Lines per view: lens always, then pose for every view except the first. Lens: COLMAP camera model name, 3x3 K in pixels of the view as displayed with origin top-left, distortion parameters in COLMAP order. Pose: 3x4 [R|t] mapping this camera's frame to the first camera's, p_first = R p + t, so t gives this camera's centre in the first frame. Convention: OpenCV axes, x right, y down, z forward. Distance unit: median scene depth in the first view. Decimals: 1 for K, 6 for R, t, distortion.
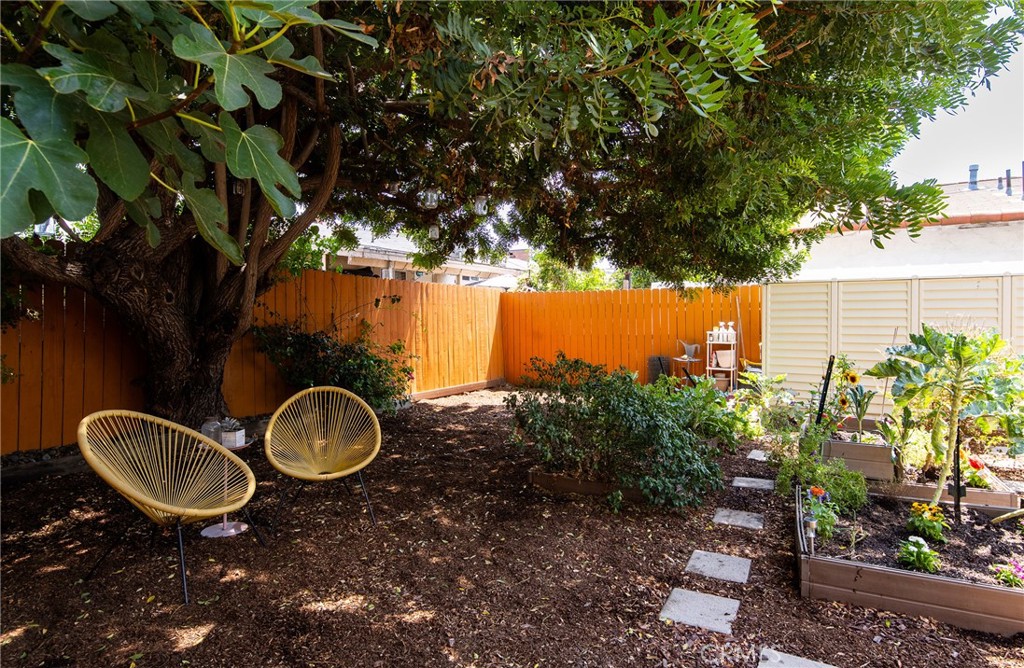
lens RADIAL K [[552.6, 0, 518.9], [0, 552.6, 314.3], [0, 0, 1]] dist [-0.001625, 0.000610]
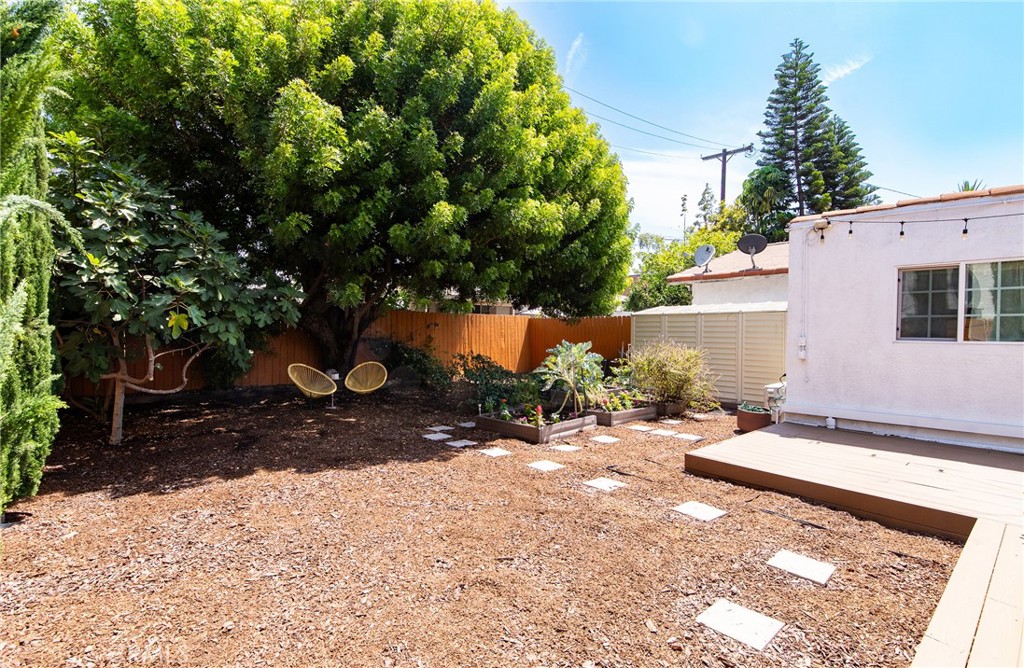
lens RADIAL K [[502.2, 0, 516.4], [0, 502.2, 336.8], [0, 0, 1]] dist [-0.025686, -0.000118]
pose [[0.942194, 0.008659, -0.334955, 0.737121], [-0.003626, 0.999871, 0.015647, -0.016944], [0.335048, -0.013528, 0.942104, -0.676400]]
